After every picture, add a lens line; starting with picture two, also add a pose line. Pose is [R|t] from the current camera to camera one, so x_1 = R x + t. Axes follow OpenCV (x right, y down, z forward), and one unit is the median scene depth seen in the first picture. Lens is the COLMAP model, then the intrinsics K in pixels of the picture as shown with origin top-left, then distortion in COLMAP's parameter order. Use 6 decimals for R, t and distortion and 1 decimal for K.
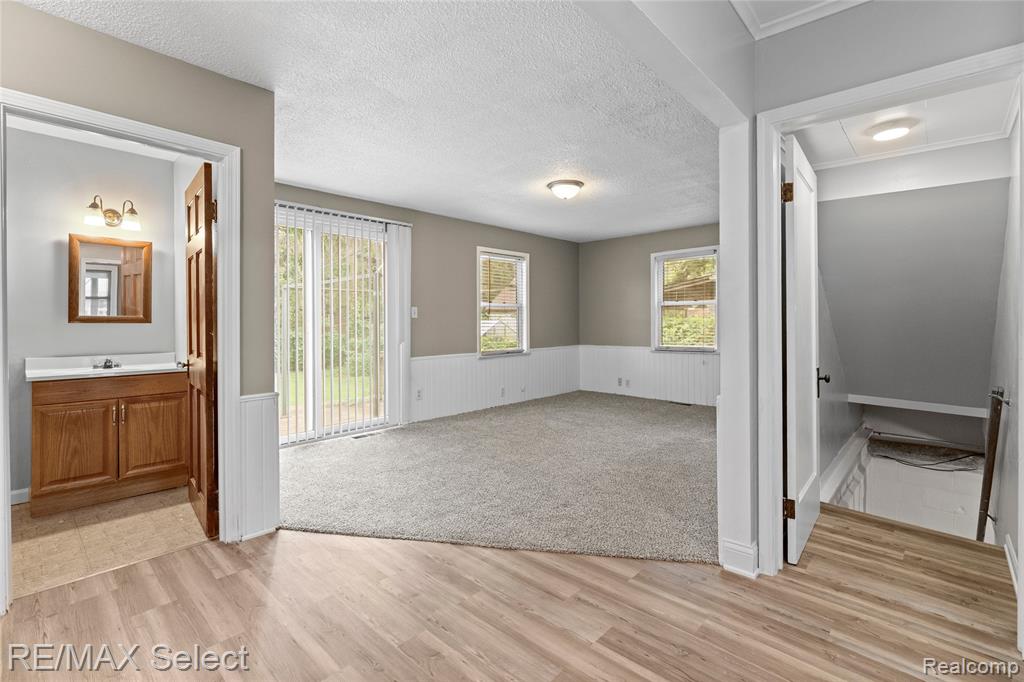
lens RADIAL K [[465.4, 0, 514.3], [0, 465.4, 325.8], [0, 0, 1]] dist [-0.009783, 0.002216]
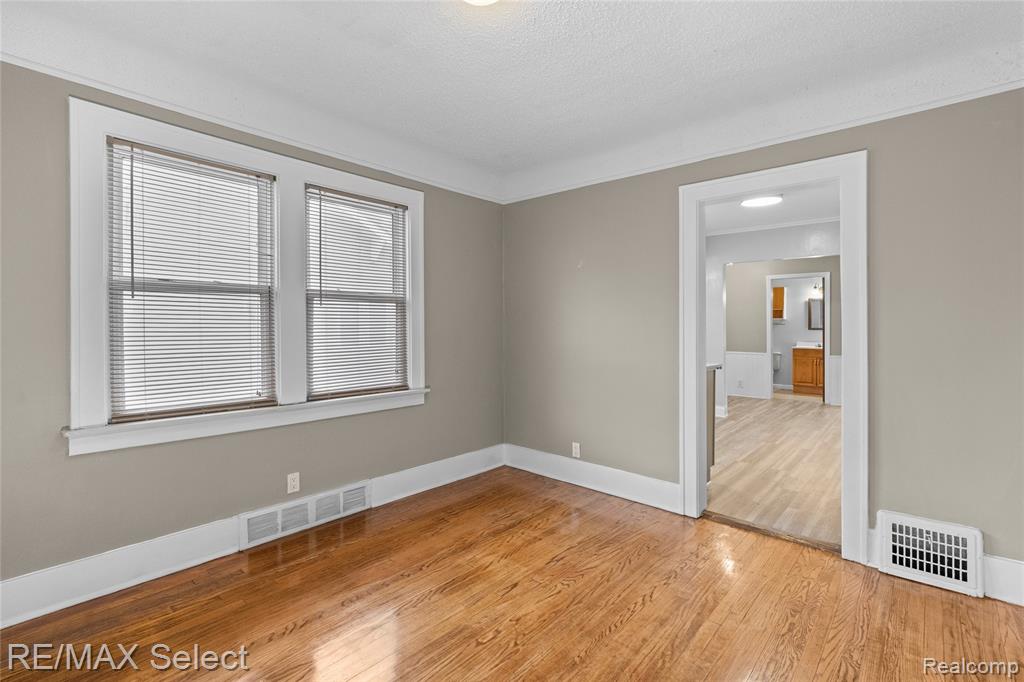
lens RADIAL K [[465.4, 0, 520.2], [0, 465.4, 333.3], [0, 0, 1]] dist [-0.009783, 0.002216]
pose [[0.021419, 0.010471, -0.999716, 1.130685], [-0.001571, 0.999944, 0.010440, -0.007831], [0.999769, 0.001347, 0.021434, -0.506734]]
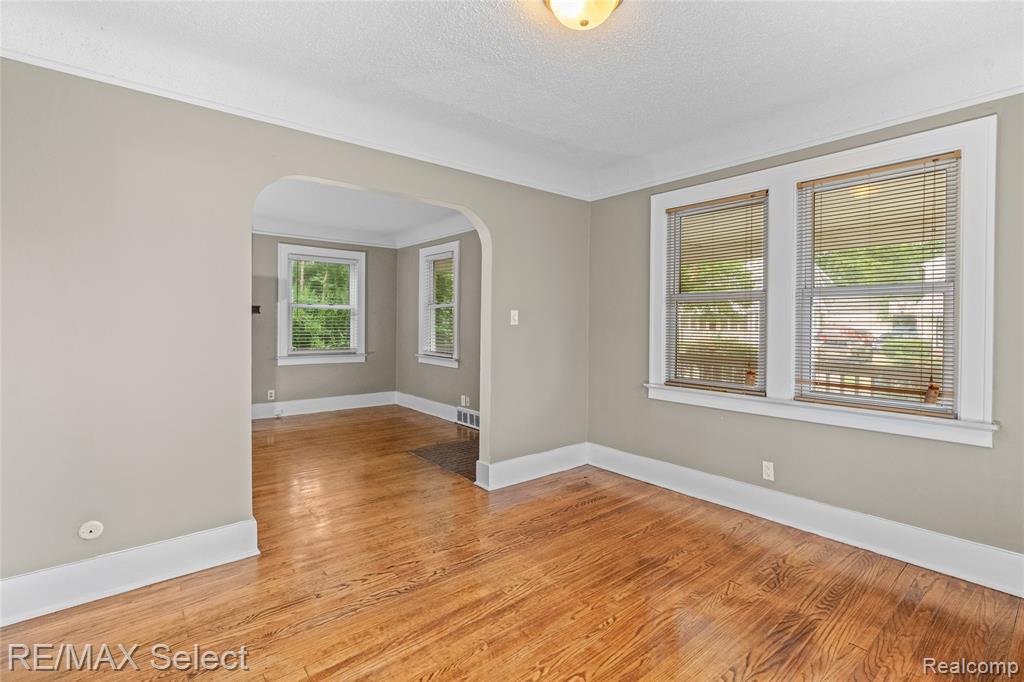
lens RADIAL K [[465.4, 0, 512.8], [0, 465.4, 324.7], [0, 0, 1]] dist [-0.009783, 0.002216]
pose [[0.150142, -0.005420, 0.988650, 0.431508], [-0.002352, 0.999980, 0.005839, -0.012147], [-0.988662, -0.003202, 0.150126, -0.530881]]
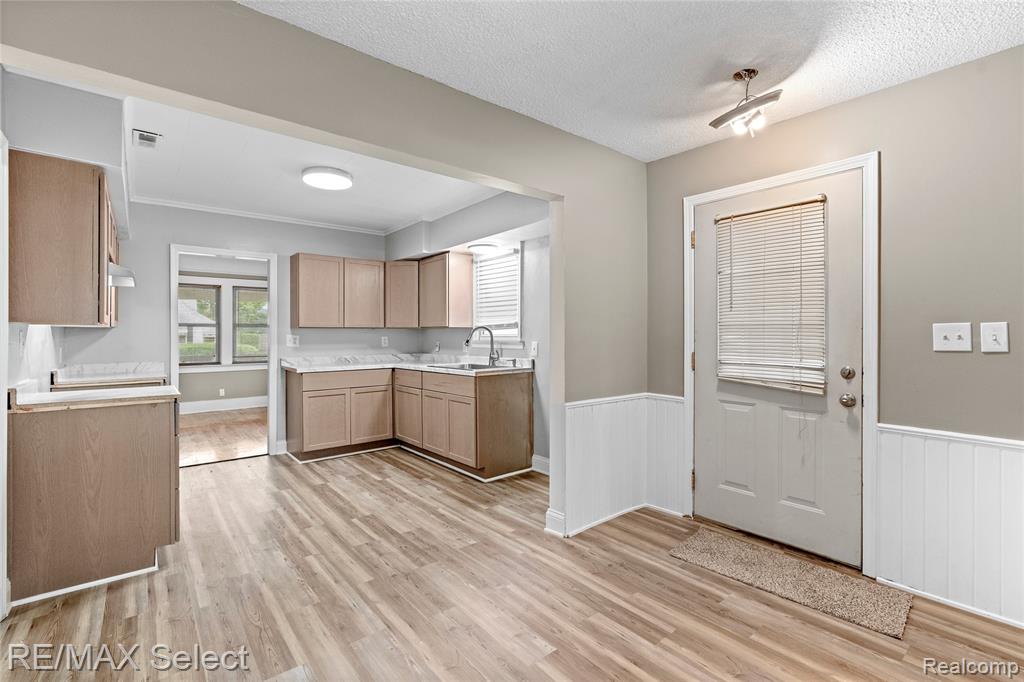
lens RADIAL K [[465.4, 0, 519.6], [0, 465.4, 335.0], [0, 0, 1]] dist [-0.009783, 0.002216]
pose [[-0.989860, 0.003981, 0.141988, -0.154087], [0.004804, 0.999974, 0.005455, -0.018525], [-0.141963, 0.006082, -0.989853, 0.651206]]
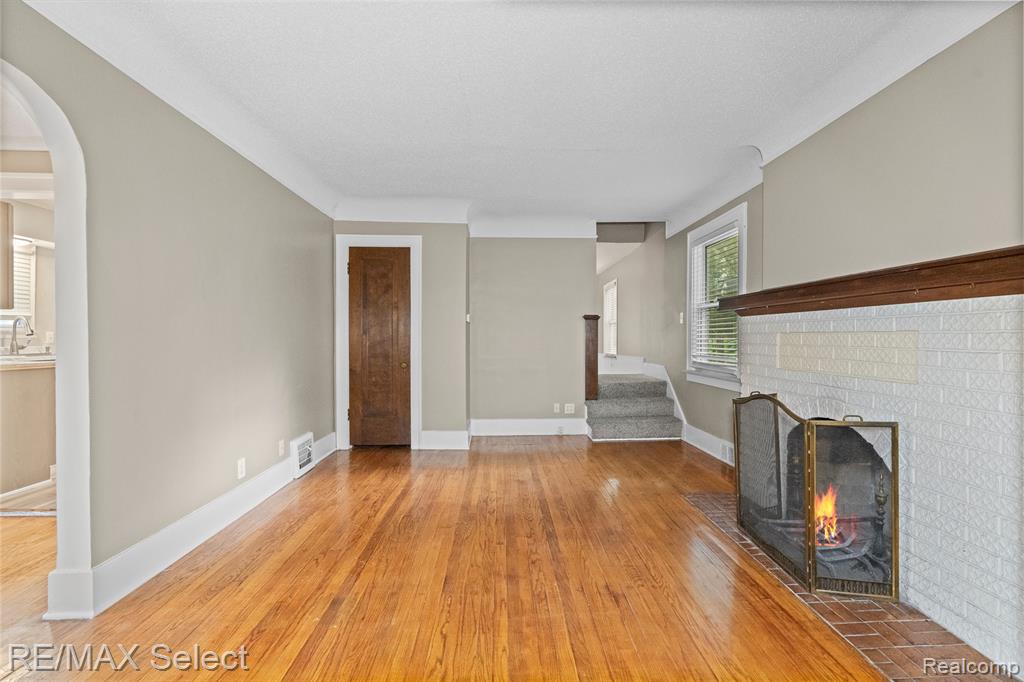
lens RADIAL K [[465.4, 0, 518.0], [0, 465.4, 334.9], [0, 0, 1]] dist [-0.009783, 0.002216]
pose [[0.699695, -0.004679, -0.714426, 1.428801], [-0.004280, 0.999933, -0.010741, 0.010563], [0.714429, 0.010573, 0.699629, -0.171785]]
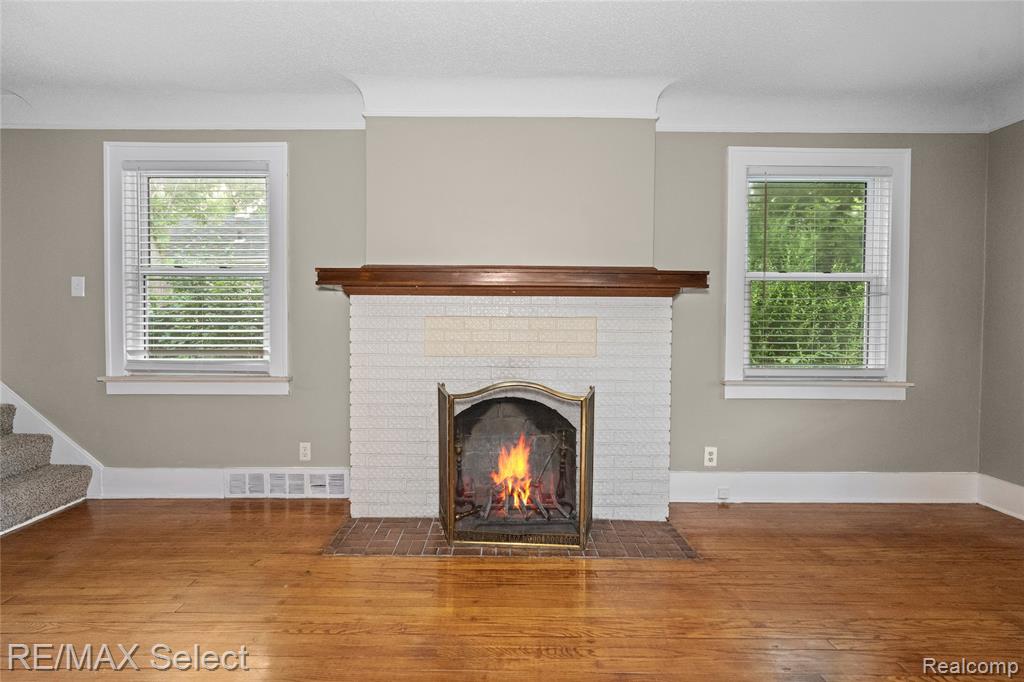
lens RADIAL K [[465.4, 0, 507.2], [0, 465.4, 334.5], [0, 0, 1]] dist [-0.009783, 0.002216]
pose [[0.740107, -0.013180, 0.672360, 0.943501], [0.001716, 0.999842, 0.017711, 0.010782], [-0.672487, -0.011955, 0.740013, 0.016088]]
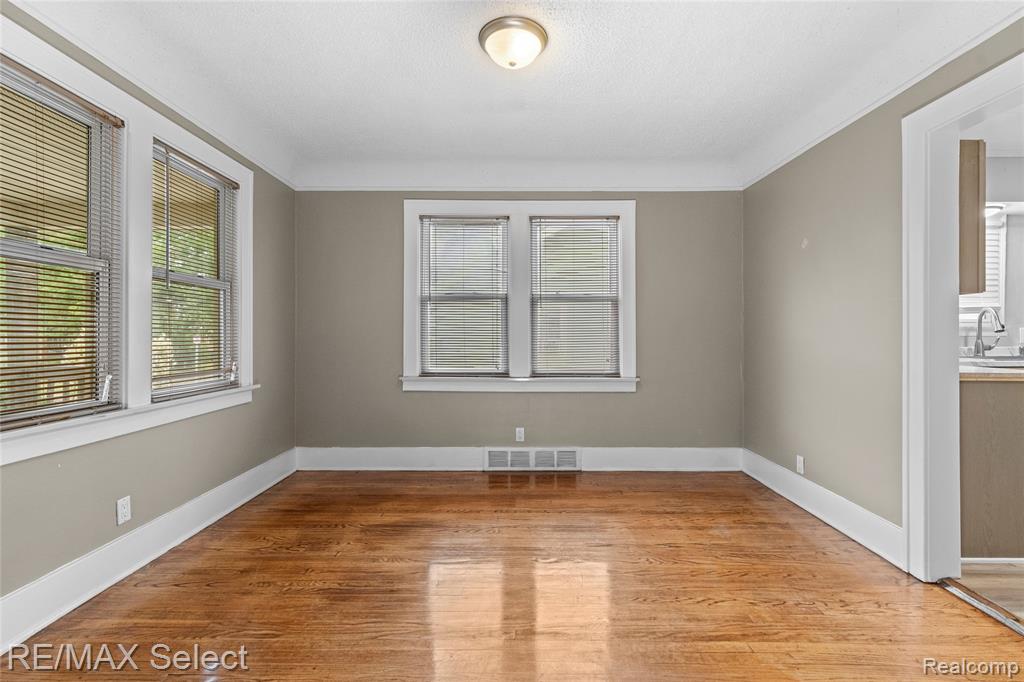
lens RADIAL K [[465.4, 0, 511.5], [0, 465.4, 342.9], [0, 0, 1]] dist [-0.009783, 0.002216]
pose [[-0.742360, 0.007002, -0.669964, 1.098138], [-0.003149, 0.999898, 0.013939, 0.014893], [0.669993, 0.012457, -0.742262, -0.200039]]
